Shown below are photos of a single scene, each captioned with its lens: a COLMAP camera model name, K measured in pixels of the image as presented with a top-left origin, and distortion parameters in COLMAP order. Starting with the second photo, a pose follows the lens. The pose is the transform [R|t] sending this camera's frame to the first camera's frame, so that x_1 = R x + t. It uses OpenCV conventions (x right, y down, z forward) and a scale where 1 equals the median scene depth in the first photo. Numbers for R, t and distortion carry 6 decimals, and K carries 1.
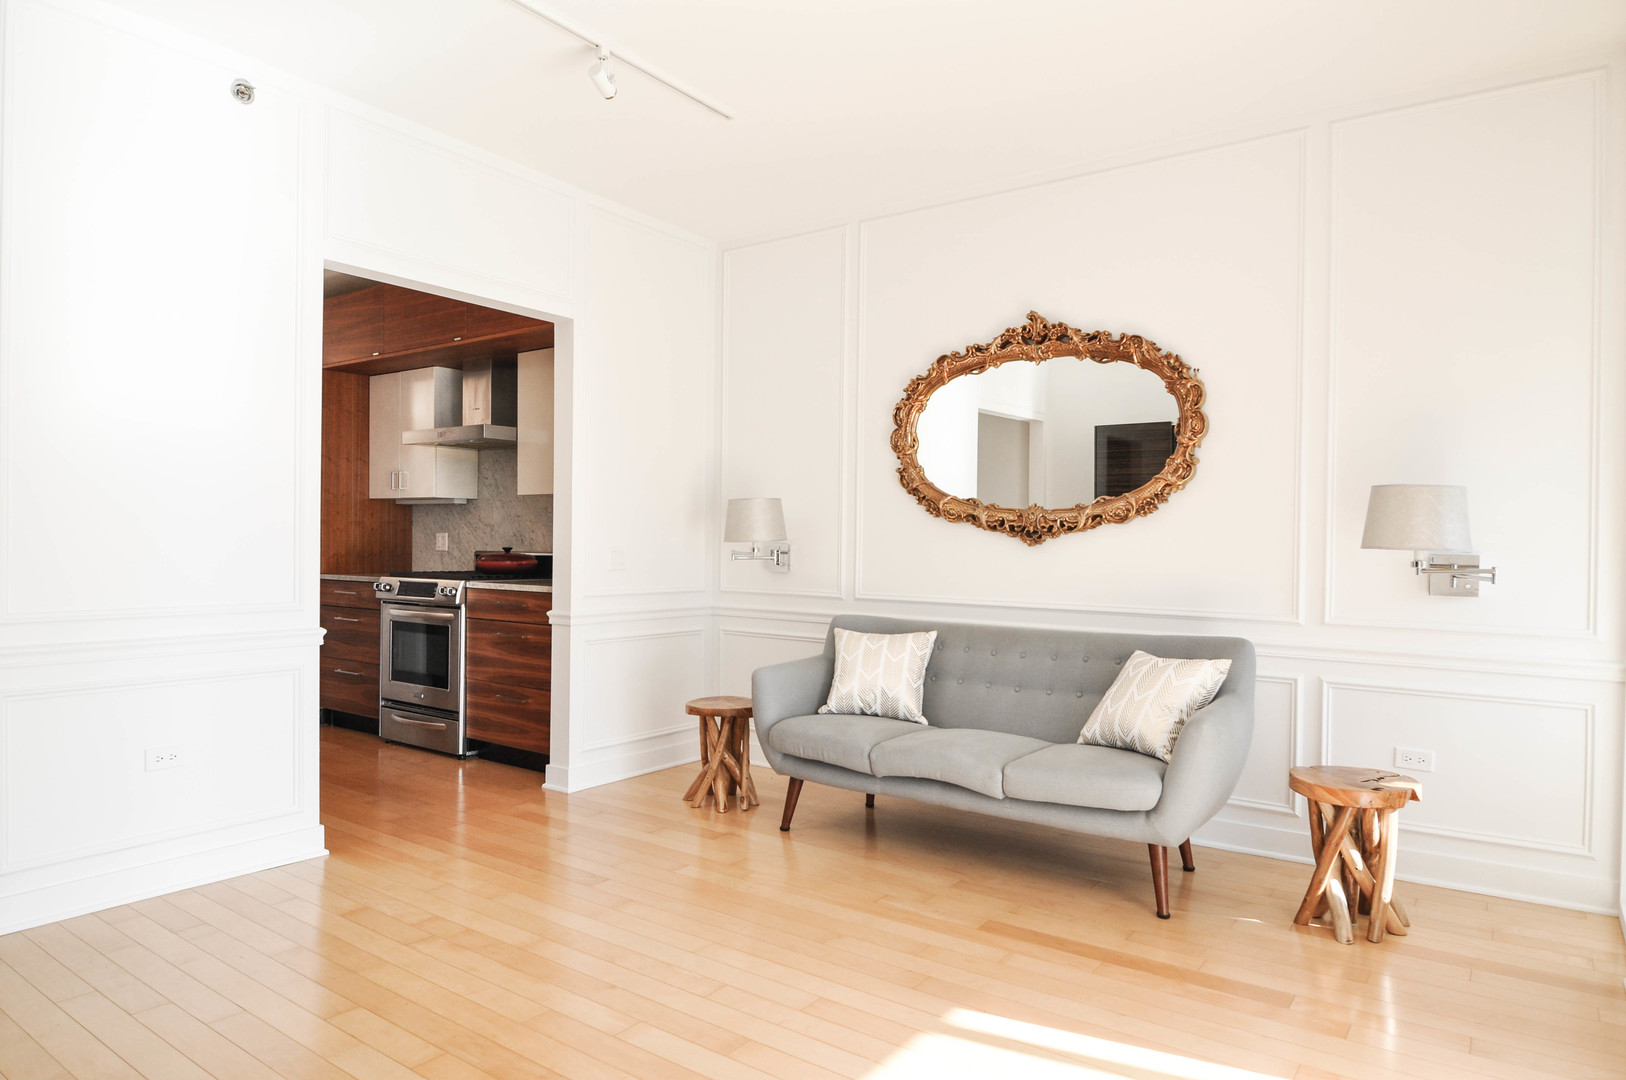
lens RADIAL K [[983.8, 0, 807.5], [0, 983.8, 550.7], [0, 0, 1]] dist [-0.002235, -0.000512]
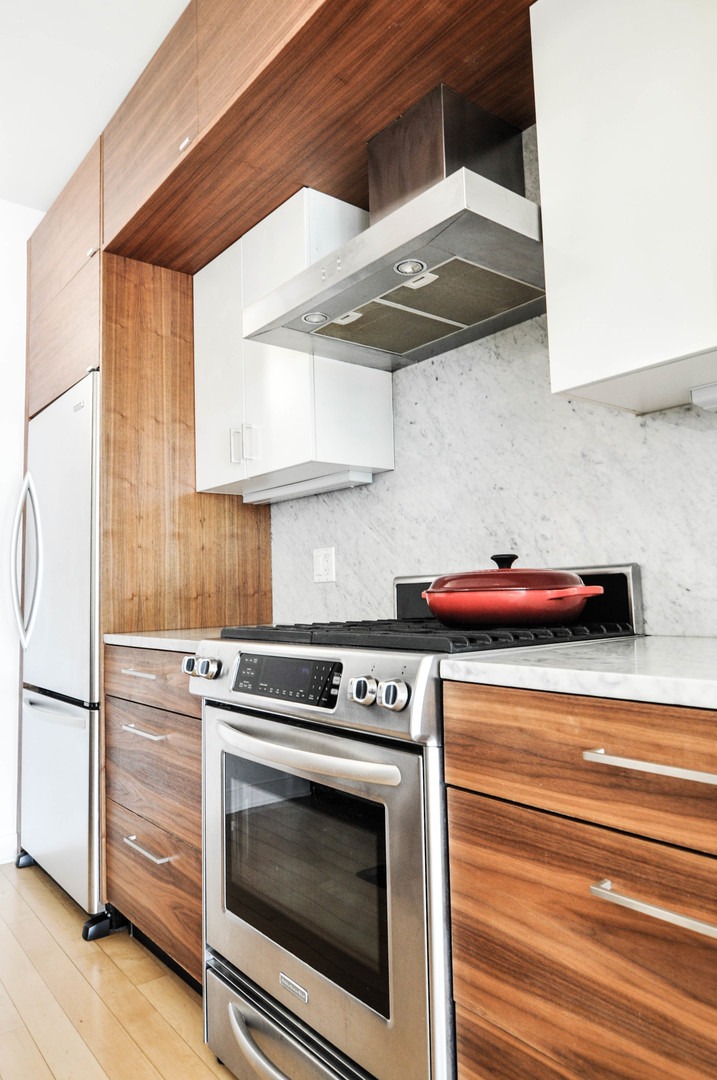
lens RADIAL K [[653.5, 0, 358.5], [0, 653.5, 540.0], [0, 0, 1]] dist [-0.002235, -0.000512]
pose [[0.966175, -0.058461, -0.251174, -0.314400], [0.035462, 0.994832, -0.095138, 0.013554], [0.255438, 0.083012, 0.963255, 0.790615]]
